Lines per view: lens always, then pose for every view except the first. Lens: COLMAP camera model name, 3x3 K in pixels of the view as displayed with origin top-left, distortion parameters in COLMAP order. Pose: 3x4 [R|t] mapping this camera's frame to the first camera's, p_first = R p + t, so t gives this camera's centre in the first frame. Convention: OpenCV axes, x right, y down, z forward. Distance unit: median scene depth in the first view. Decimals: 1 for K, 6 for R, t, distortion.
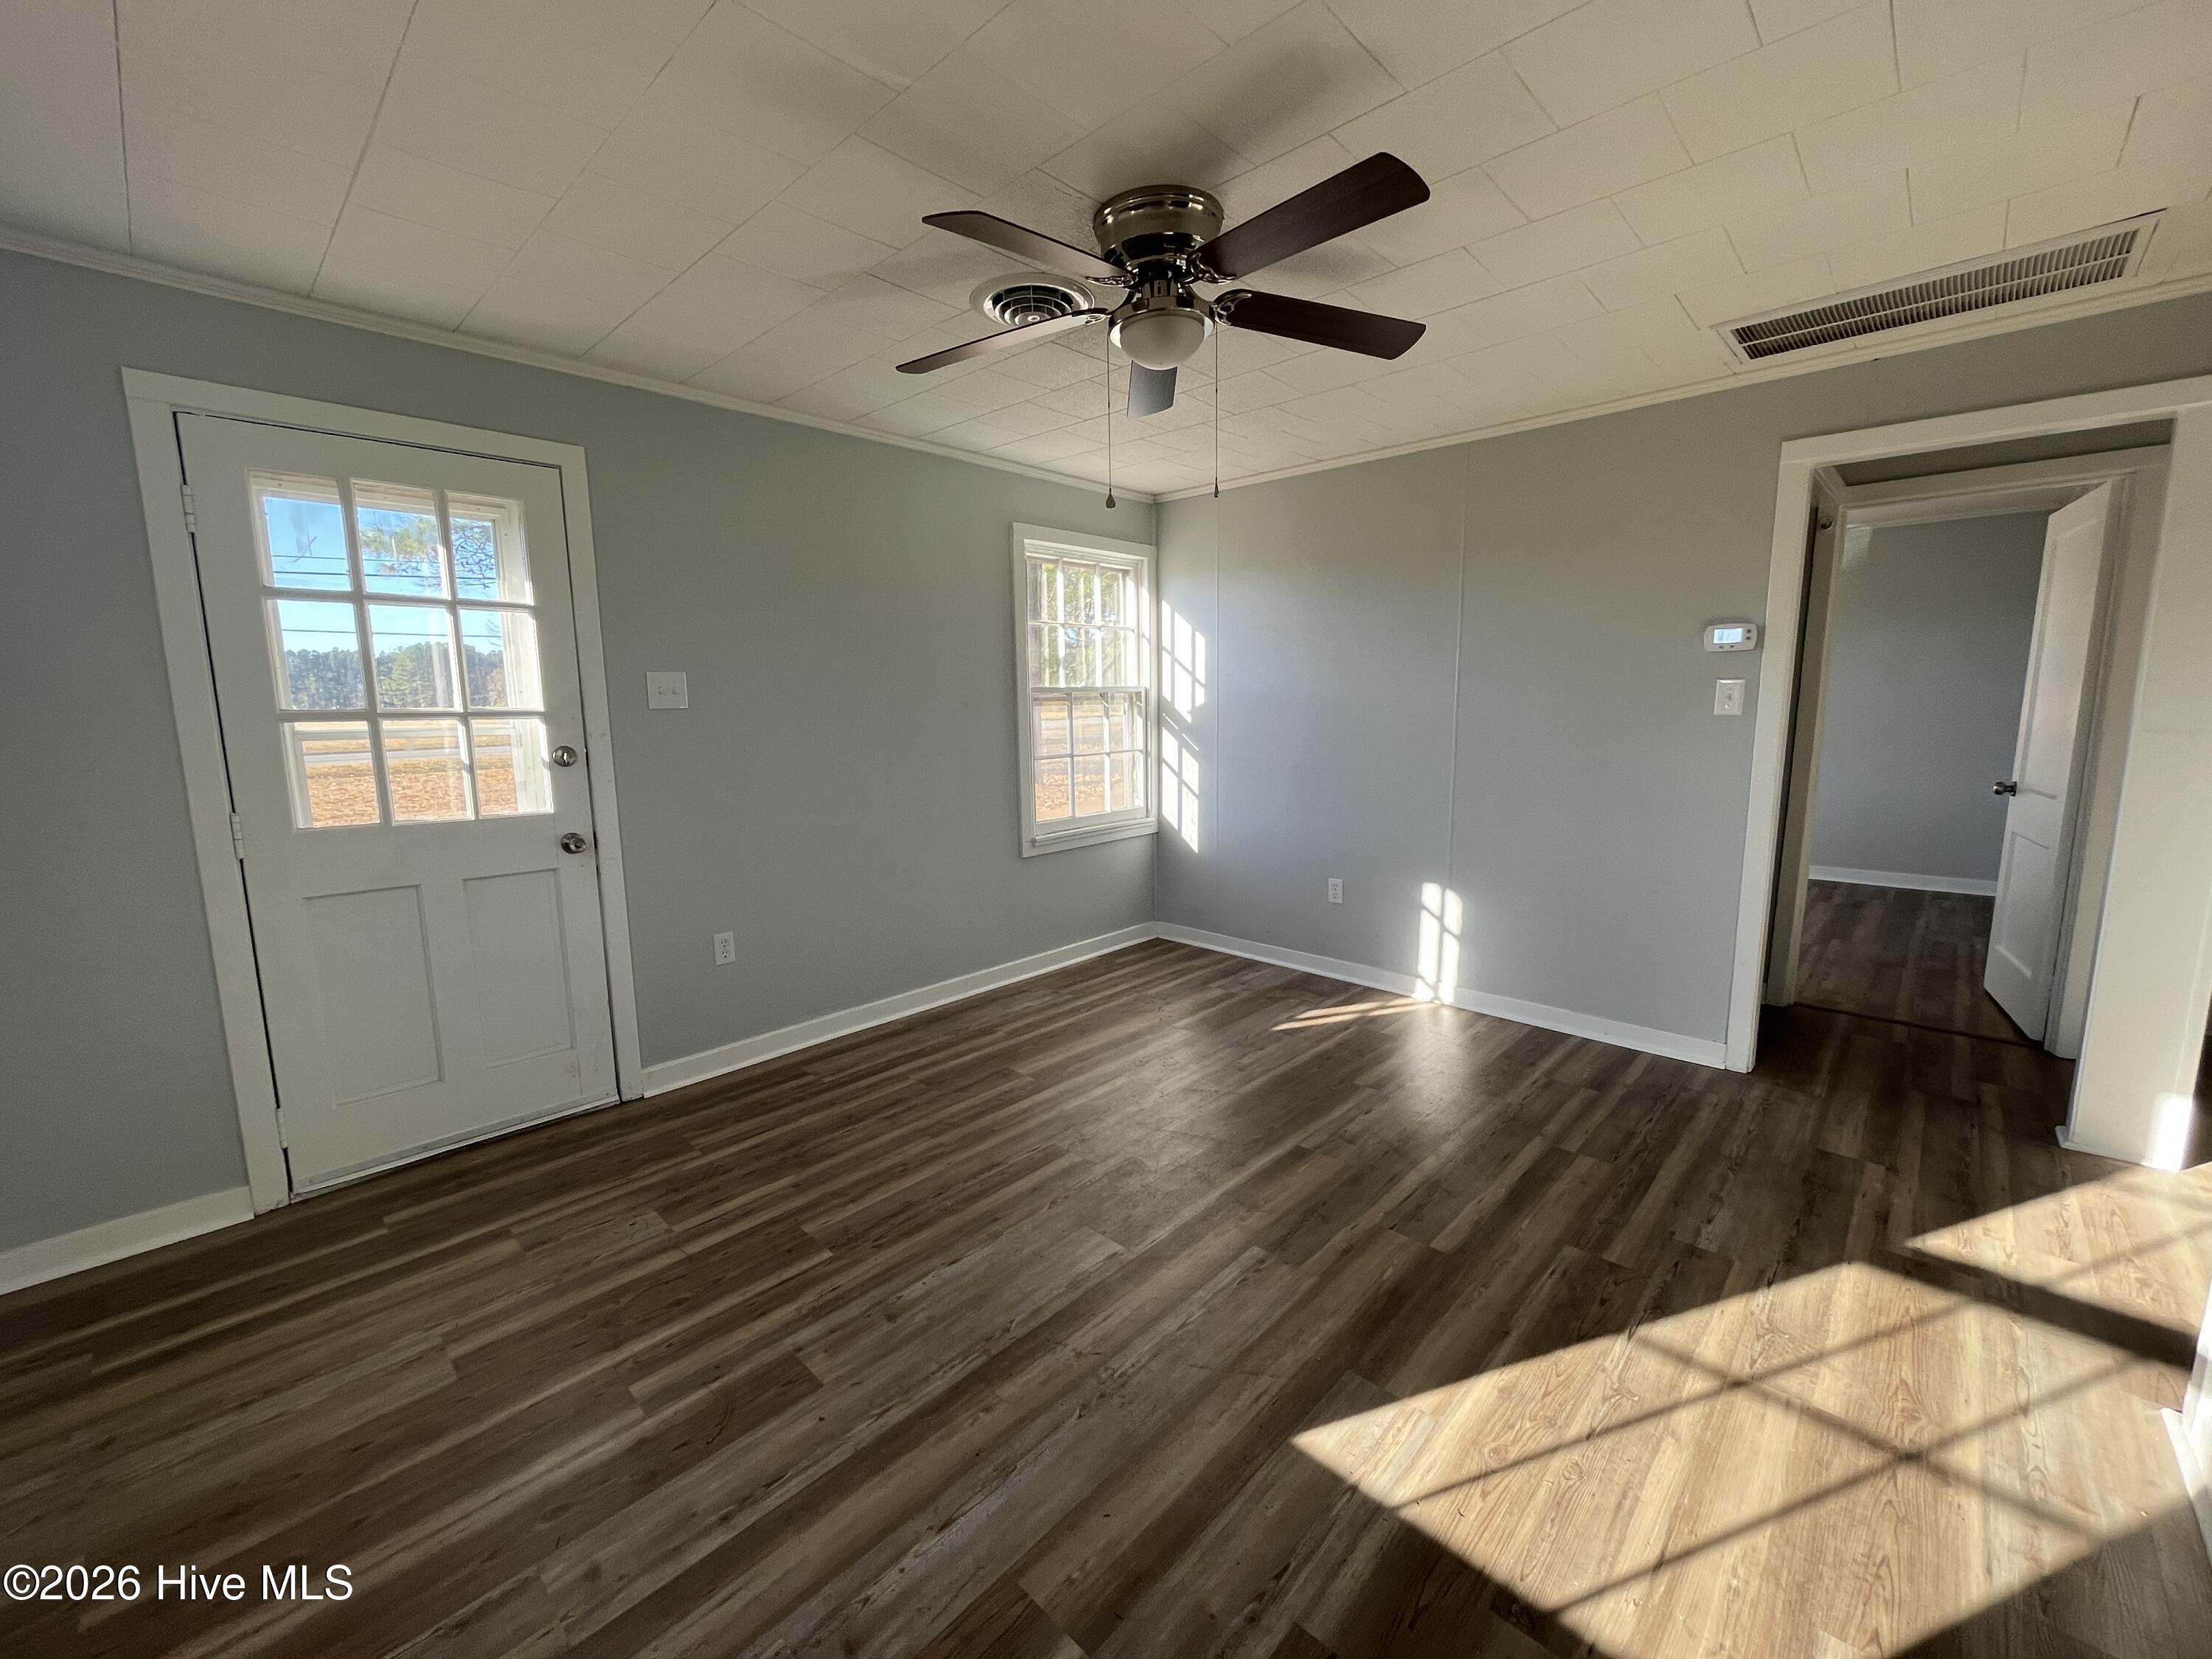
lens RADIAL K [[893.3, 0, 1103.5], [0, 893.3, 827.7], [0, 0, 1]] dist [-0.001837, -0.000516]
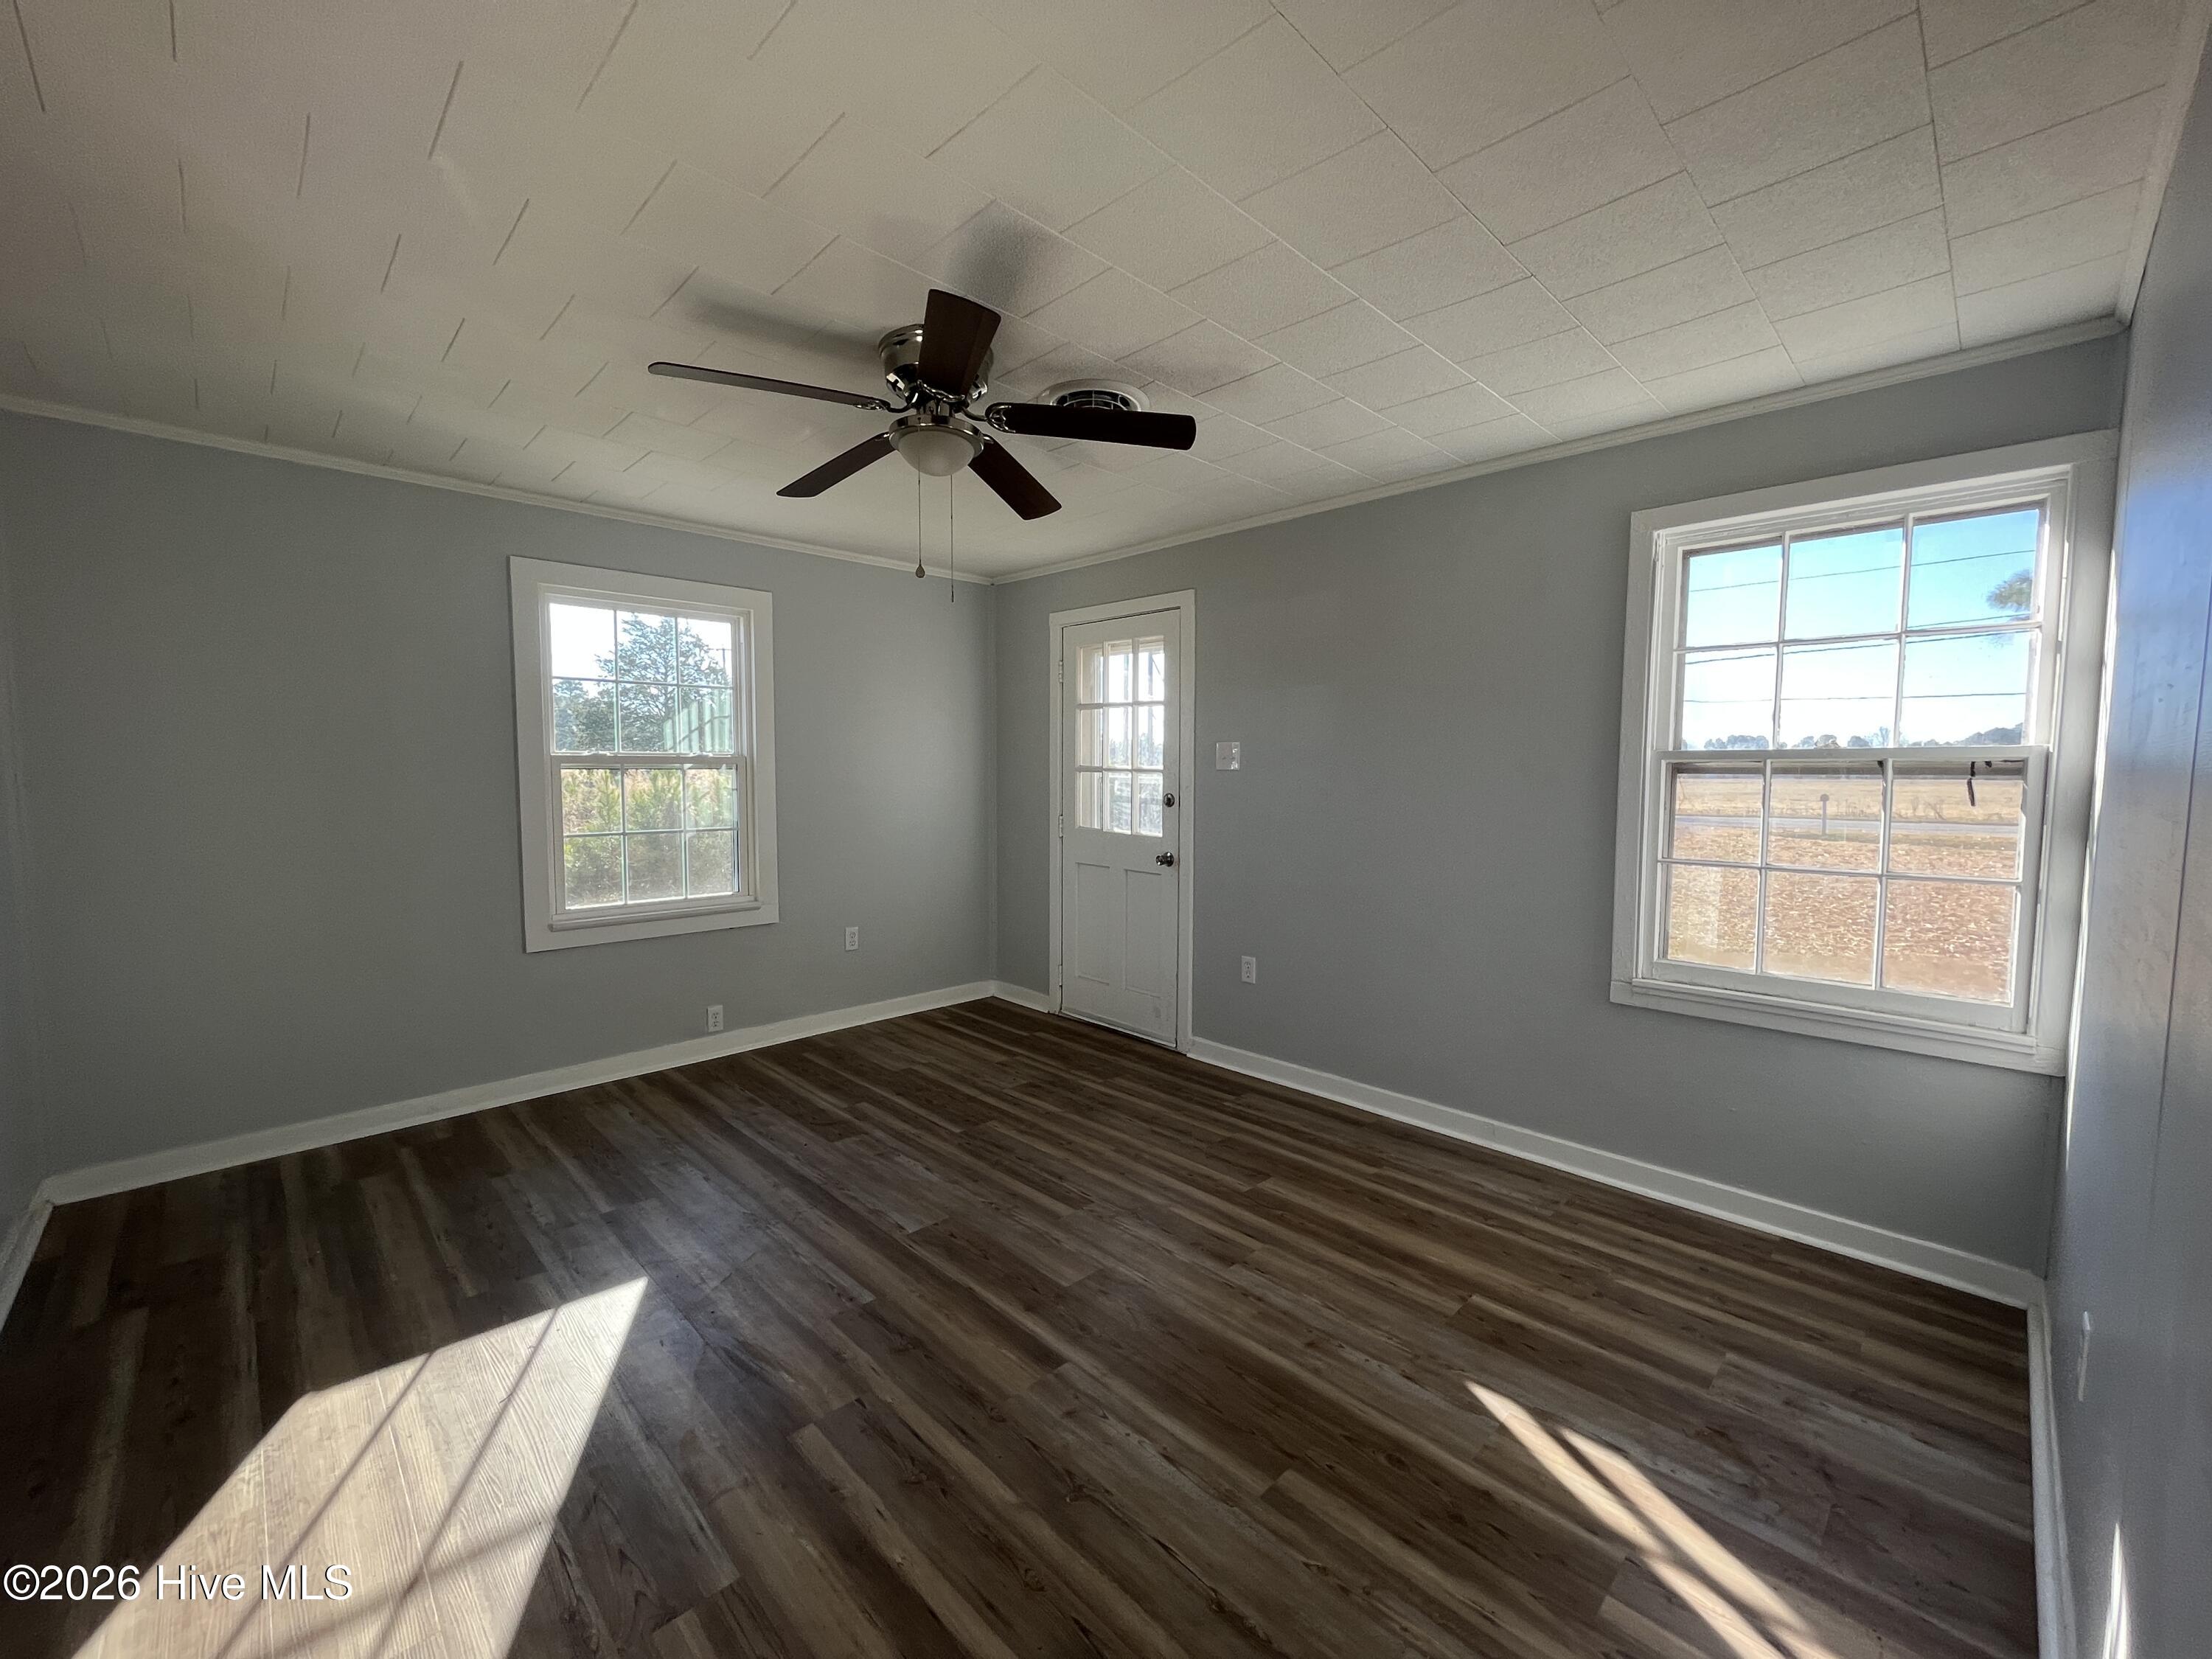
lens RADIAL K [[893.3, 0, 1103.5], [0, 893.3, 827.7], [0, 0, 1]] dist [-0.001837, -0.000516]
pose [[-0.032667, 0.078760, -0.996358, 0.958825], [-0.151242, 0.985021, 0.082822, -0.153926], [0.987957, 0.153397, -0.020266, 1.014078]]
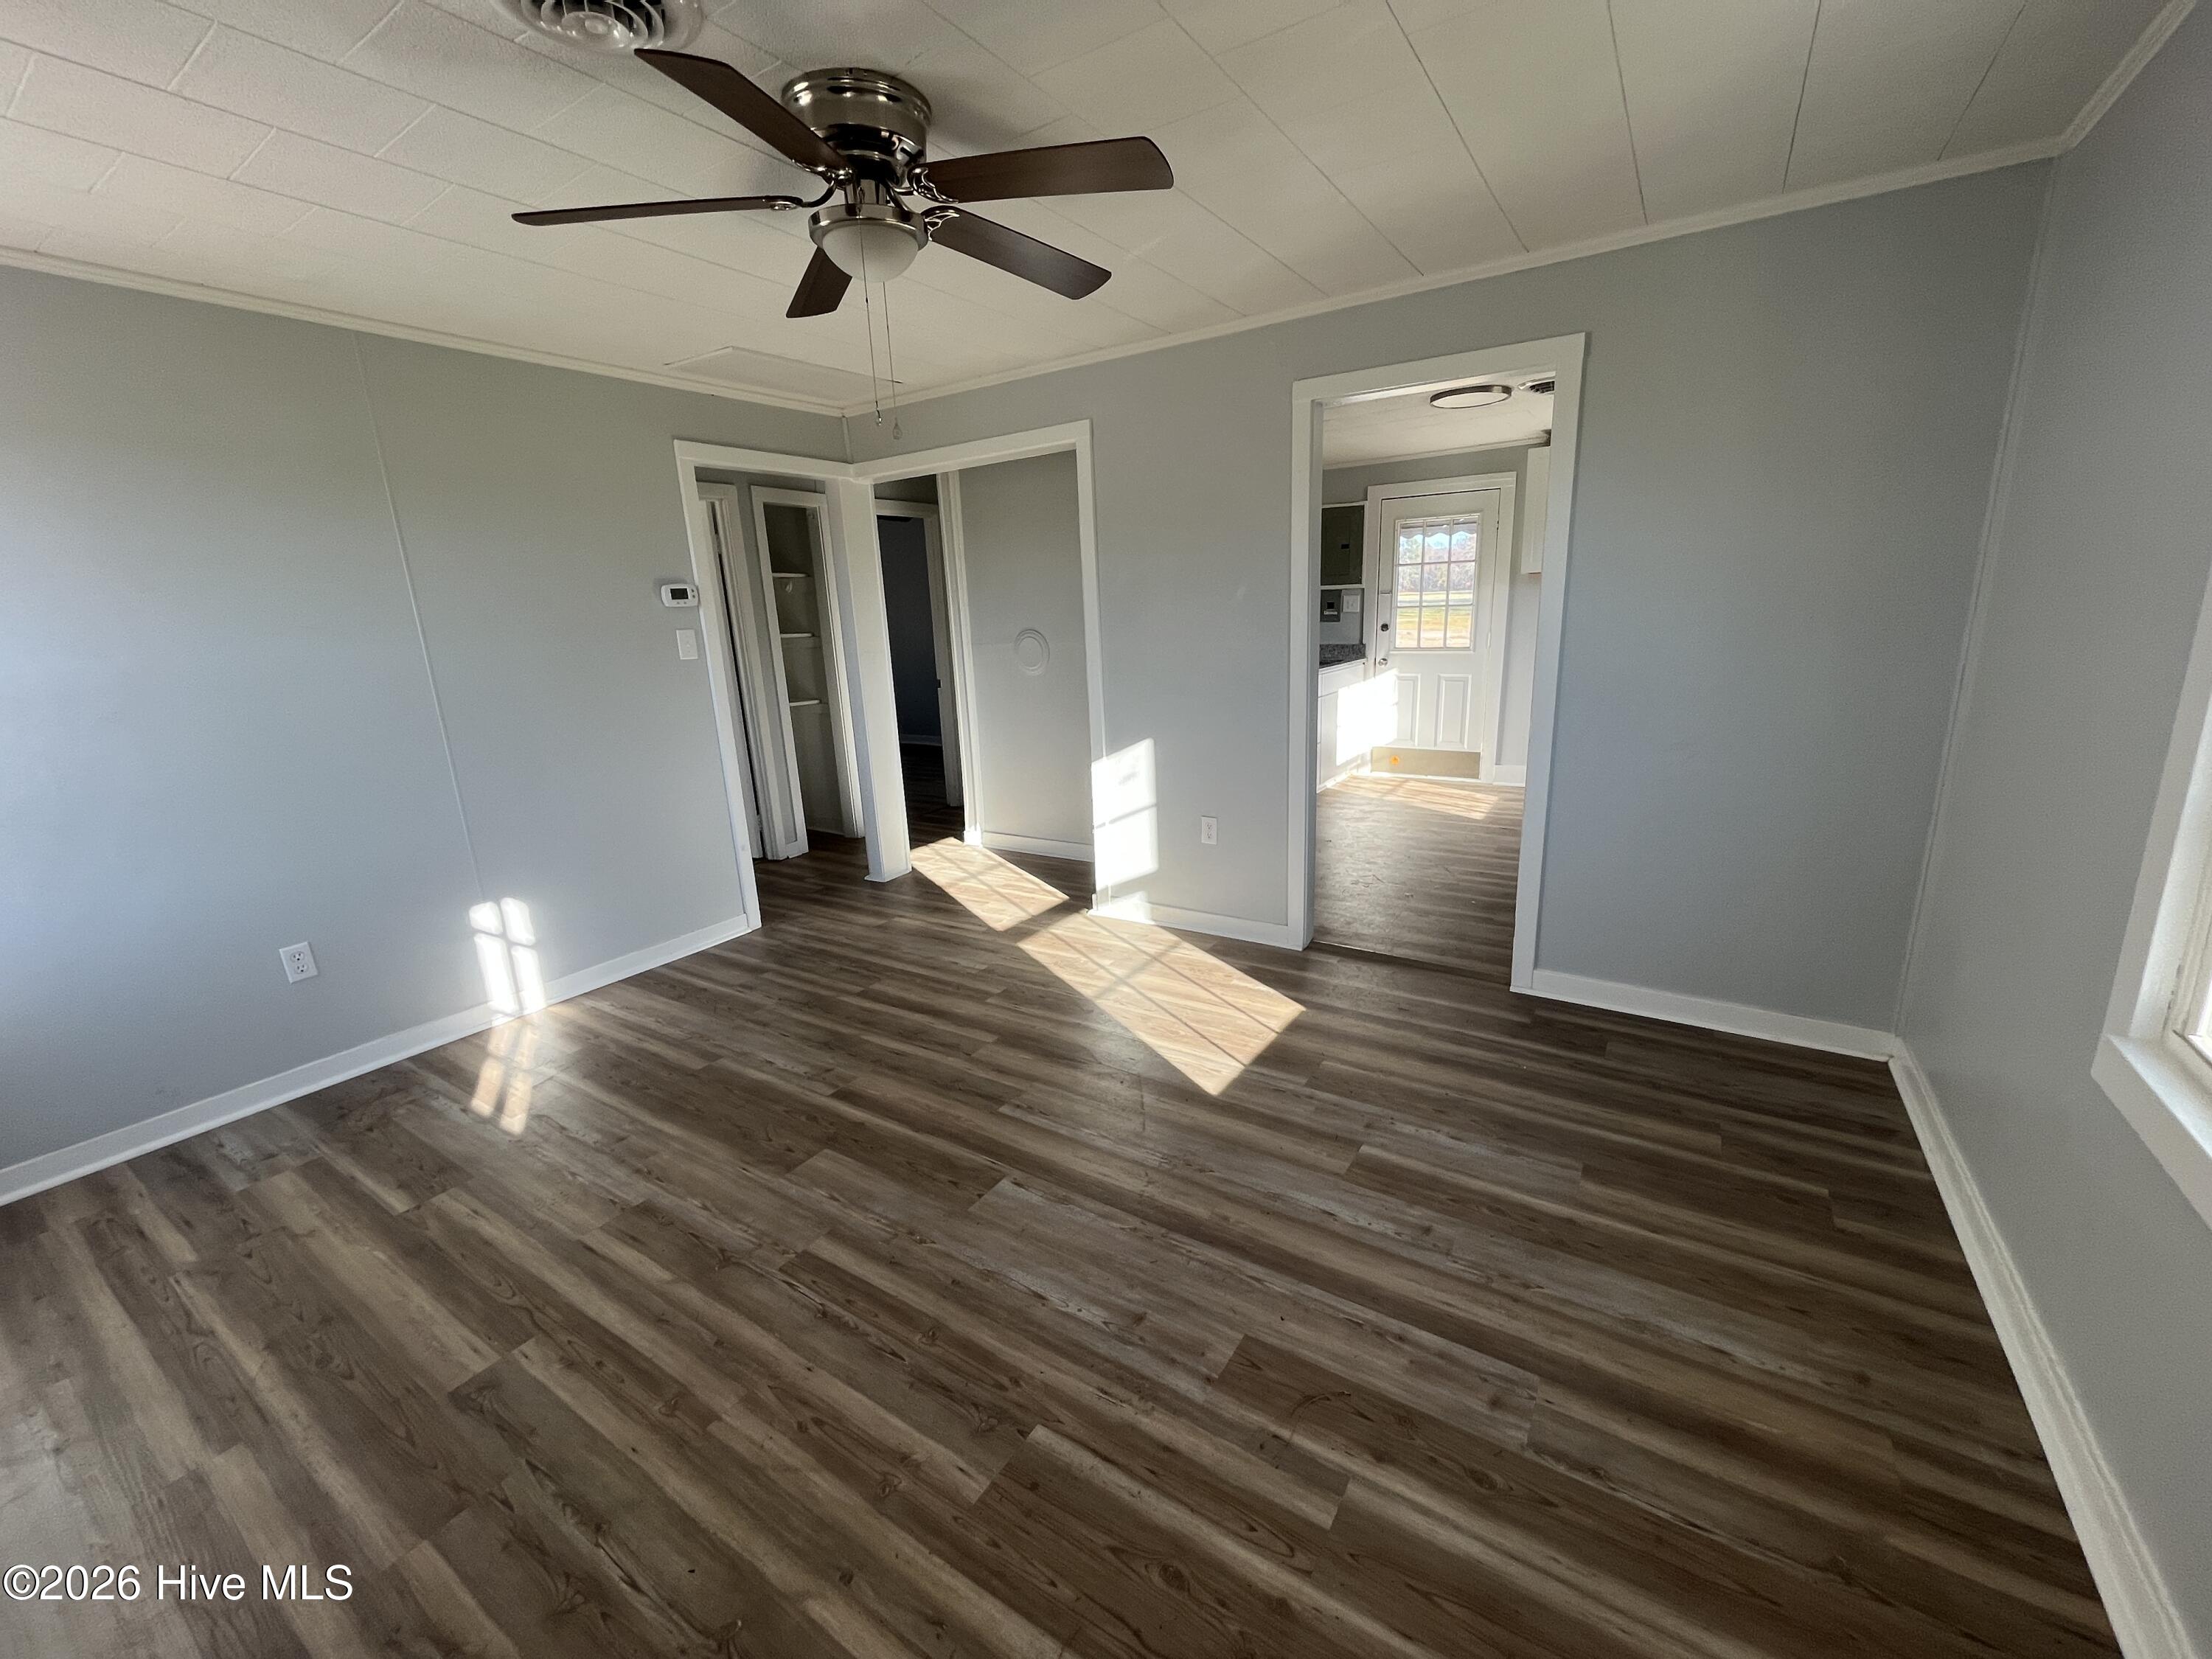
lens RADIAL K [[893.3, 0, 1103.5], [0, 893.3, 827.7], [0, 0, 1]] dist [-0.001837, -0.000516]
pose [[-0.180404, -0.218606, 0.958992, -0.765164], [0.188012, 0.949347, 0.251776, -0.130266], [-0.965456, 0.225724, -0.130165, 0.793708]]
